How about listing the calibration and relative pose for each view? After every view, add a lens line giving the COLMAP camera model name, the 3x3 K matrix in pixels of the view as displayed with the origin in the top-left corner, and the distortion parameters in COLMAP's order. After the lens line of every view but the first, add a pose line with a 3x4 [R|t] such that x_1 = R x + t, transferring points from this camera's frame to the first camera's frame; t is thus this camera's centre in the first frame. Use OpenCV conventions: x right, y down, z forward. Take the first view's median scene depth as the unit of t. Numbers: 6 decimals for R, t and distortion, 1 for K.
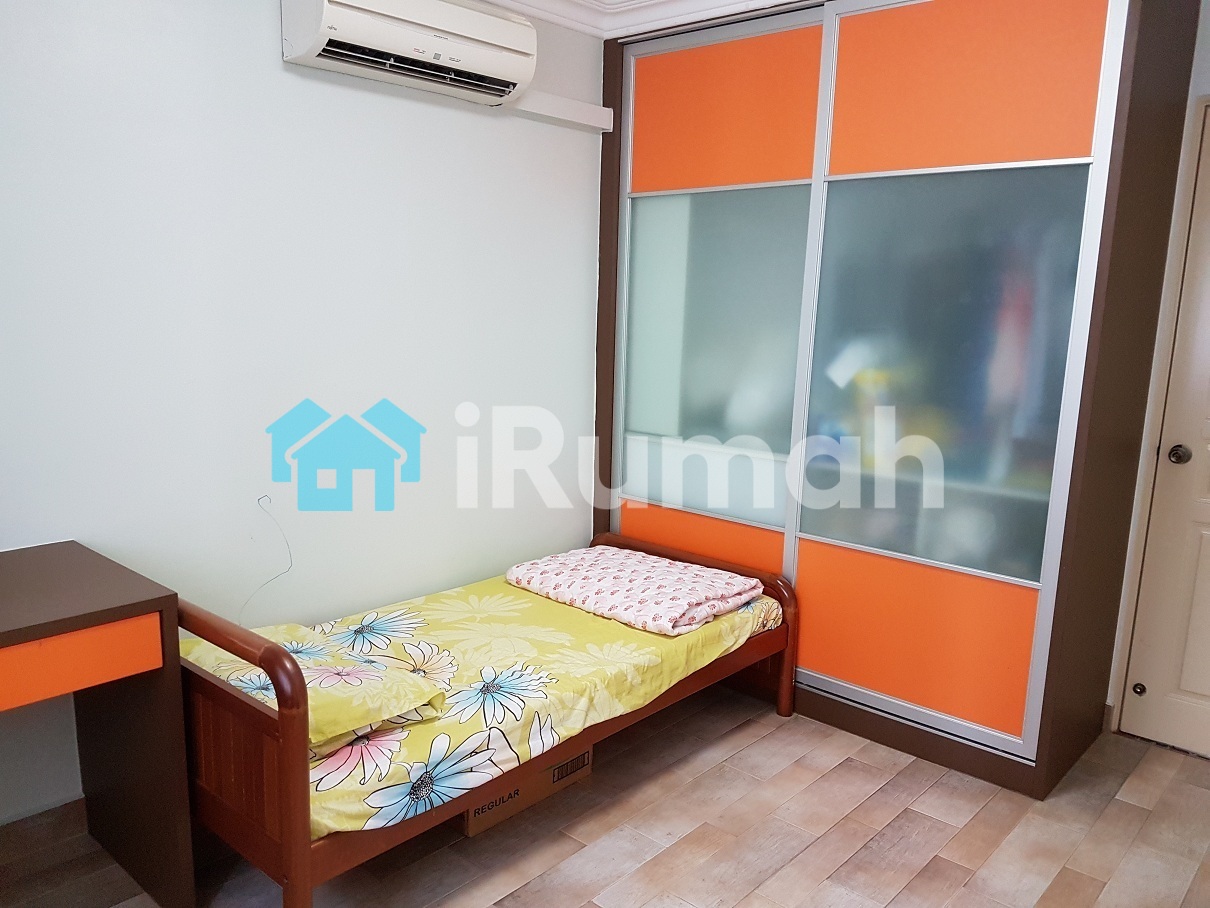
lens RADIAL K [[928.7, 0, 603.4], [0, 928.7, 480.6], [0, 0, 1]] dist [0.169614, -0.273728]
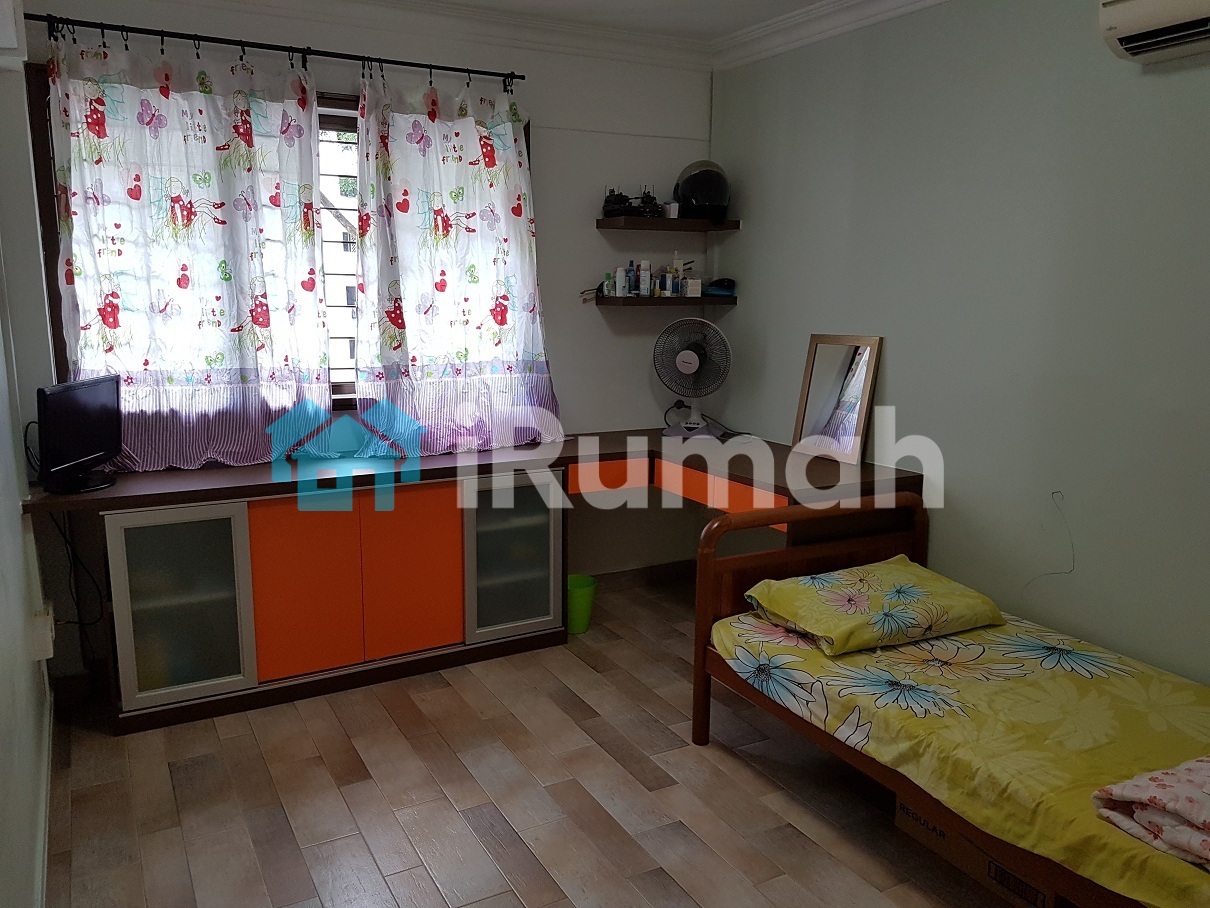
lens RADIAL K [[928.7, 0, 603.4], [0, 928.7, 480.6], [0, 0, 1]] dist [0.169614, -0.273728]
pose [[-0.328597, 0.168272, -0.929359, 0.735284], [-0.205854, 0.947583, 0.244356, -0.140037], [0.921764, 0.271607, -0.276733, 0.764915]]
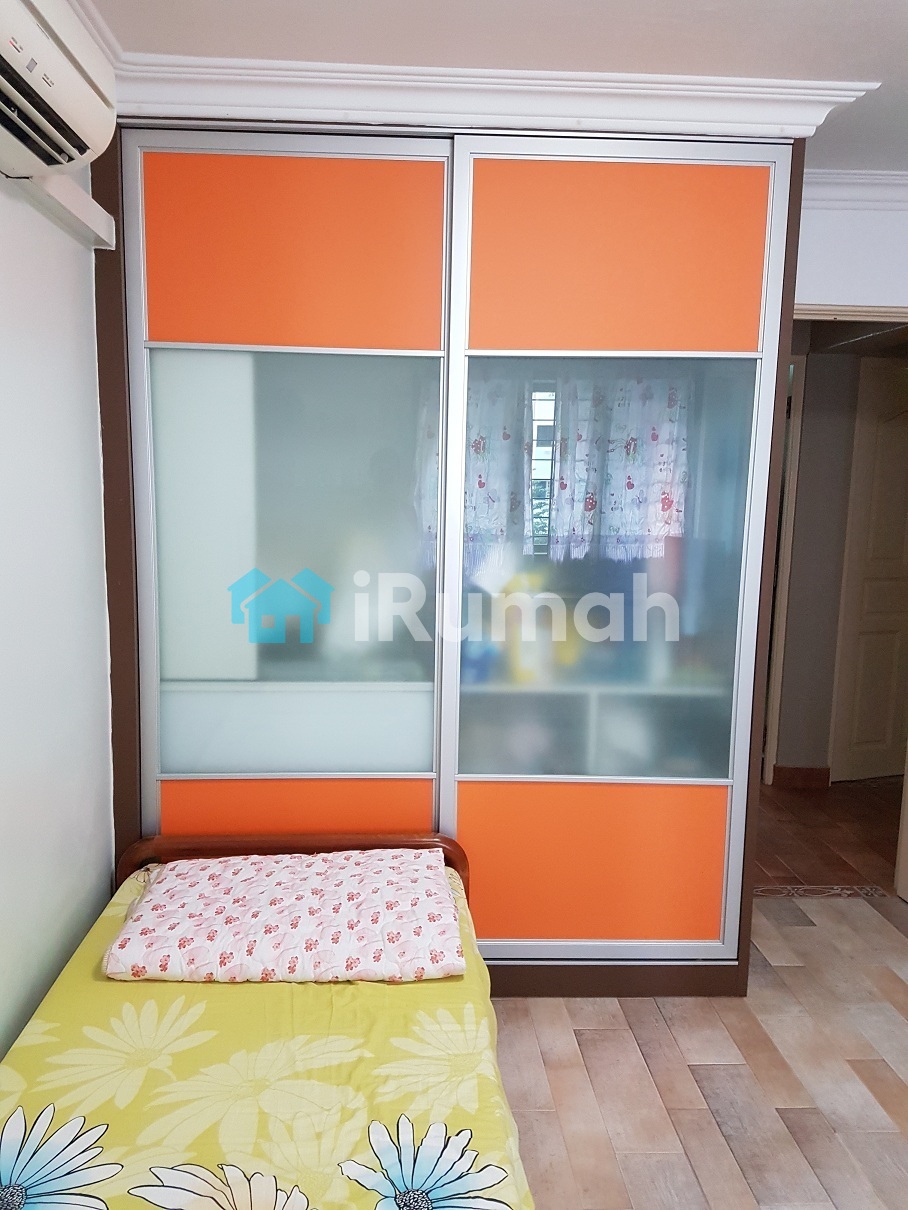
lens RADIAL K [[928.7, 0, 454.0], [0, 928.7, 605.0], [0, 0, 1]] dist [0.169614, -0.273728]
pose [[0.717656, -0.110957, 0.687502, -0.374889], [0.137693, 0.990344, 0.016101, -0.117093], [-0.682650, 0.083109, 0.726004, 0.442898]]
